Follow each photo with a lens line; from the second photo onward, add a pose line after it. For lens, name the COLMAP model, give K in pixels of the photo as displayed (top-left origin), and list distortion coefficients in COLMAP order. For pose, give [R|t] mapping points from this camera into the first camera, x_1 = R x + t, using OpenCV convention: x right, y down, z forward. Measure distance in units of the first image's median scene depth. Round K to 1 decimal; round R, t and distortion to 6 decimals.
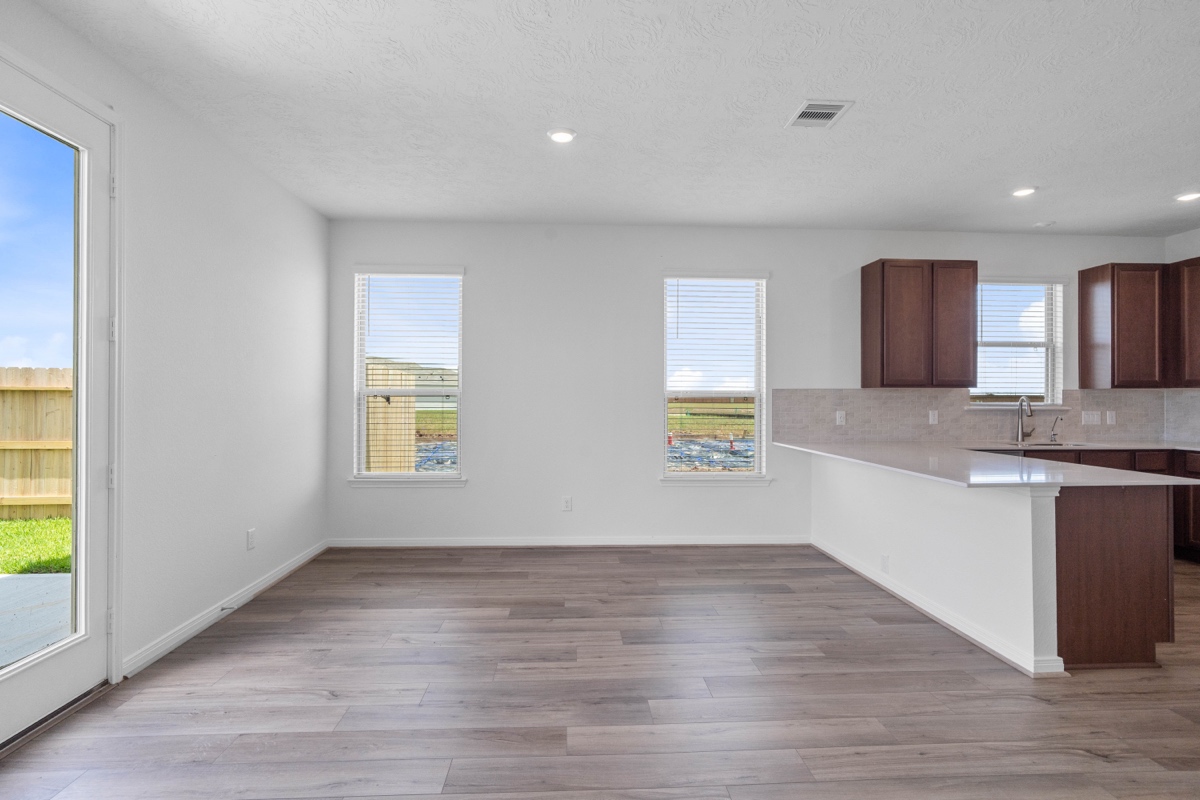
lens RADIAL K [[572.2, 0, 594.2], [0, 572.2, 394.3], [0, 0, 1]] dist [-0.009067, 0.005427]
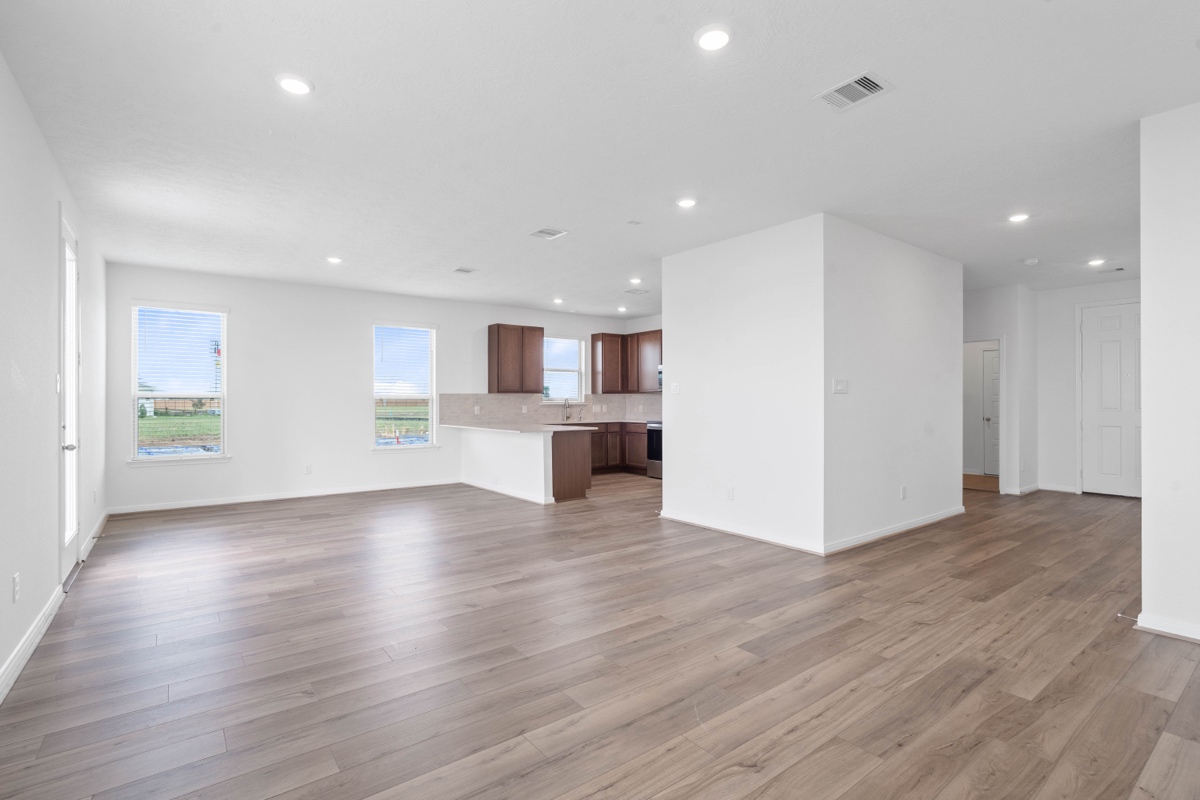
lens RADIAL K [[572.2, 0, 596.6], [0, 572.2, 399.6], [0, 0, 1]] dist [-0.009067, 0.005427]
pose [[0.827548, -0.003337, 0.561385, -0.270858], [0.001755, 0.999993, 0.003358, 0.003630], [-0.561393, -0.001794, 0.827548, -0.709182]]
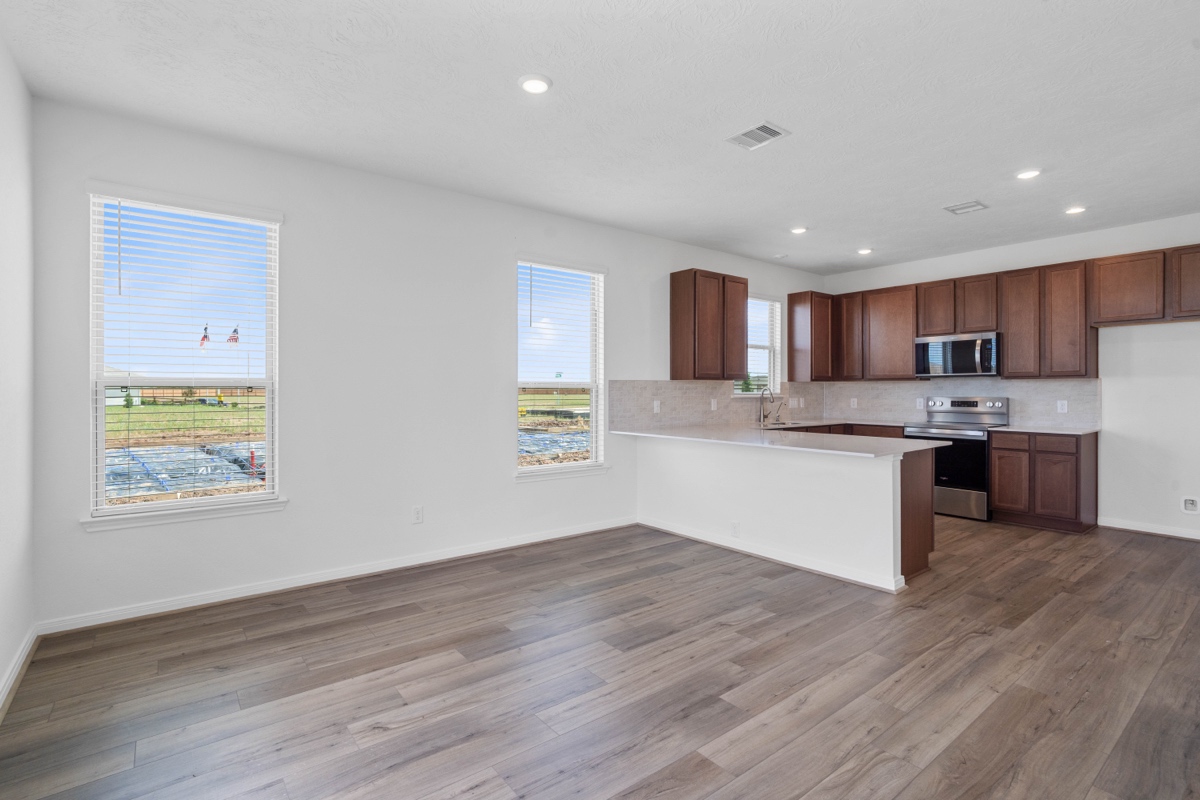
lens RADIAL K [[572.2, 0, 595.8], [0, 572.2, 390.0], [0, 0, 1]] dist [-0.009067, 0.005427]
pose [[0.820254, -0.003722, 0.571988, -0.323032], [0.000362, 0.999982, 0.005988, 0.002098], [-0.572000, -0.004704, 0.820240, 0.162970]]
